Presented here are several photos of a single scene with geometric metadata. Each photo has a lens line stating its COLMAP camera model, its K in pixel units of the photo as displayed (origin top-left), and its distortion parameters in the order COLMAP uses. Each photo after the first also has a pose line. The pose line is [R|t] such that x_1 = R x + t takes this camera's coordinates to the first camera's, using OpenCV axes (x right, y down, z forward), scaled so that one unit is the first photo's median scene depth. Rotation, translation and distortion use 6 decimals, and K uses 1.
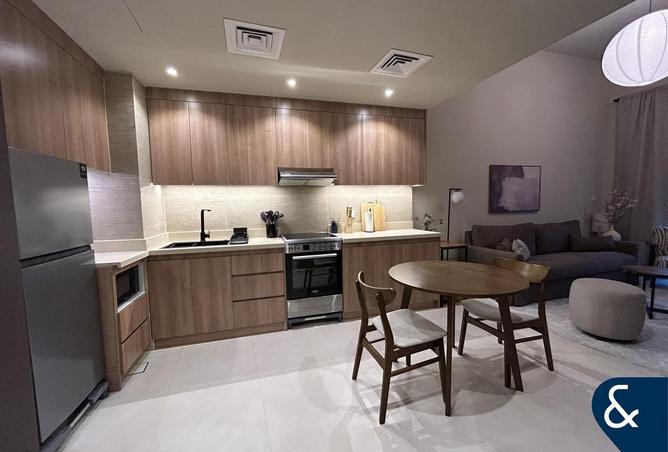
lens RADIAL K [[271.0, 0, 334.0], [0, 271.0, 226.0], [0, 0, 1]] dist [-0.002698, 0.003922]
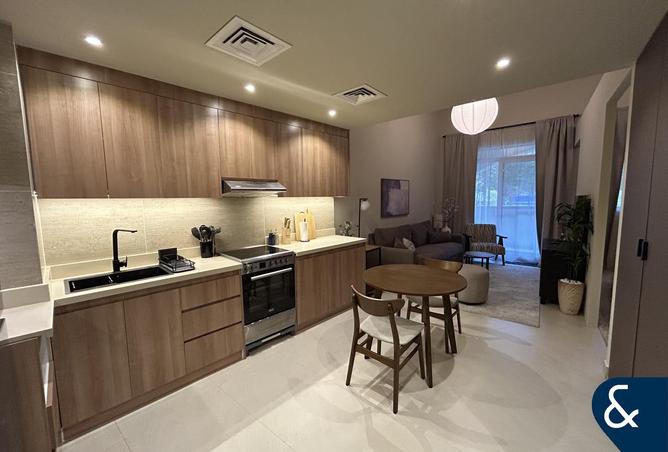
lens RADIAL K [[271.0, 0, 334.0], [0, 271.0, 226.0], [0, 0, 1]] dist [-0.002698, 0.003922]
pose [[0.865825, -0.042217, 0.498564, -0.335091], [0.035156, 0.999104, 0.023548, -0.067262], [-0.499111, -0.002861, 0.866533, 0.061714]]
